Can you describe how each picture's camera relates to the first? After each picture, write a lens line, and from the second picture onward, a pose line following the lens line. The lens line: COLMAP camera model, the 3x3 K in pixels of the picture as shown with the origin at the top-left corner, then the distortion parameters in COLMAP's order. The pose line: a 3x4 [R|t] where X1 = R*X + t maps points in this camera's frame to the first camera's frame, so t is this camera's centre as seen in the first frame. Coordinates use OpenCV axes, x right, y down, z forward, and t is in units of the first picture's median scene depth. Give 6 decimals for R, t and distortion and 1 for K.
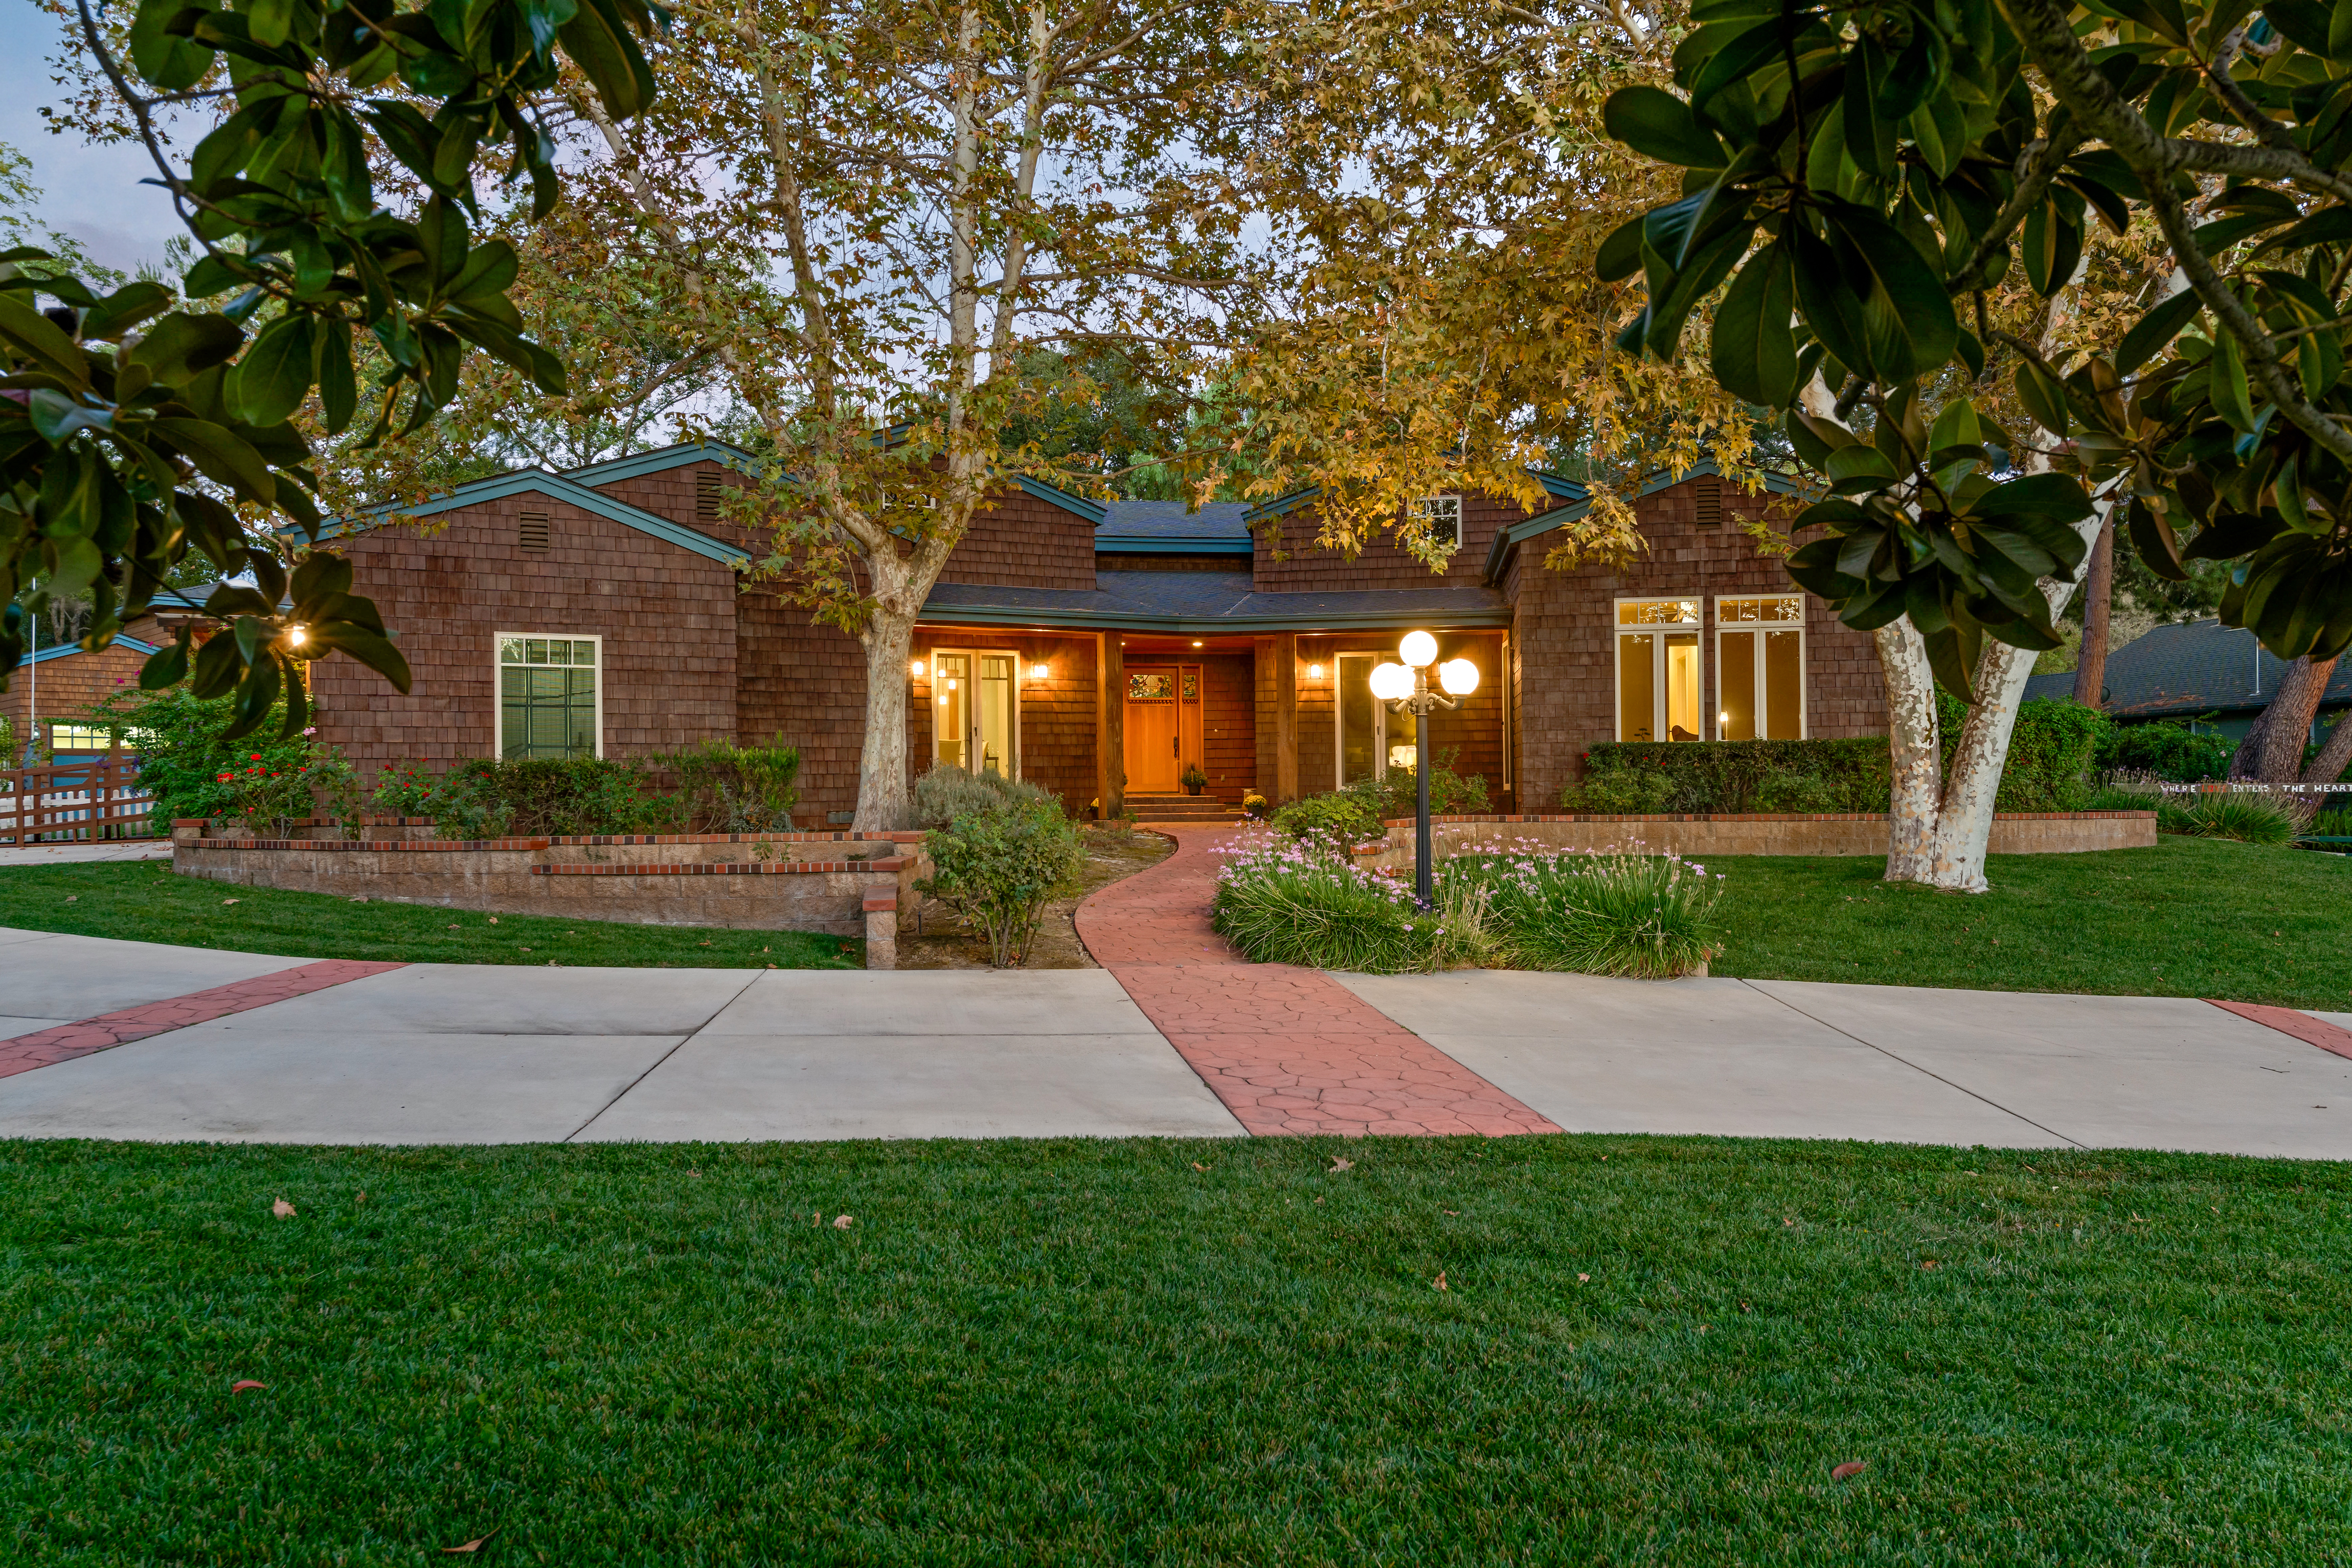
lens RADIAL K [[1661.5, 0, 1176.0], [0, 1661.5, 784.0], [0, 0, 1]] dist [0.003736, 0.000116]
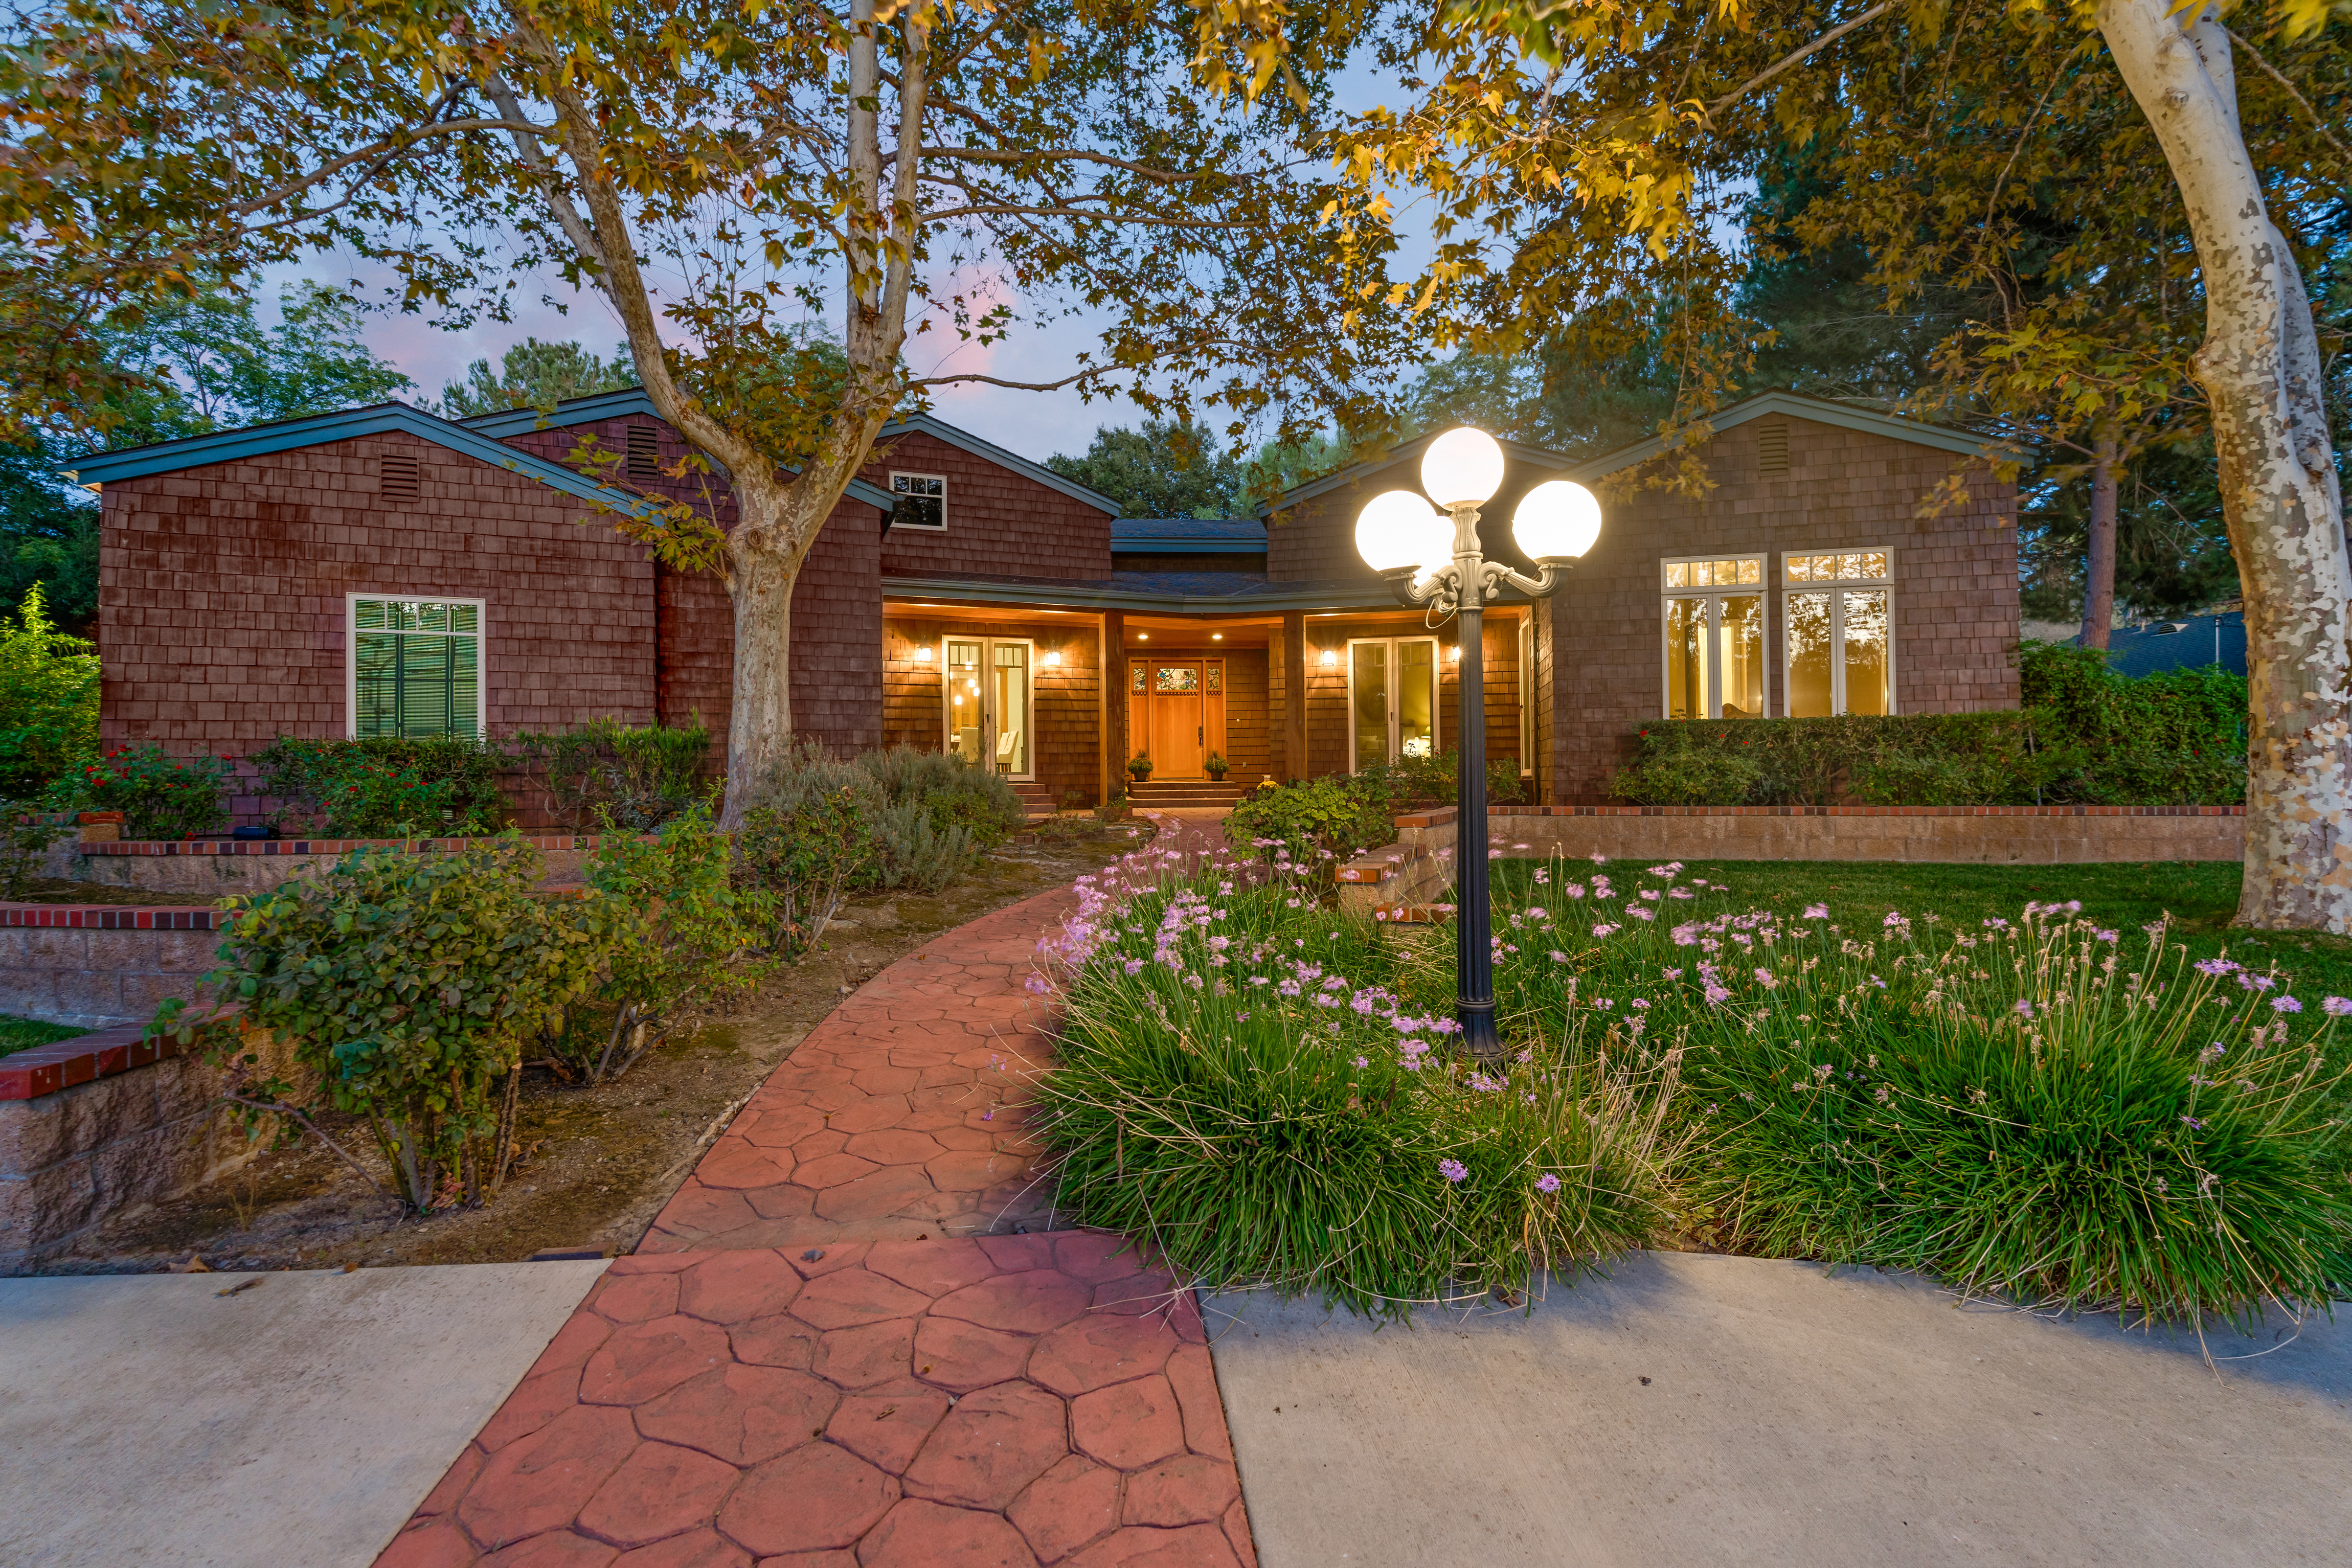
lens RADIAL K [[1023.6, 0, 1176.0], [0, 1023.6, 784.0], [0, 0, 1]] dist [-0.003368, -0.000096]
pose [[0.995820, 0.000075, -0.091337, 0.064808], [0.000878, 0.999946, 0.010395, 0.002658], [0.091333, -0.010431, 0.995766, 0.497918]]
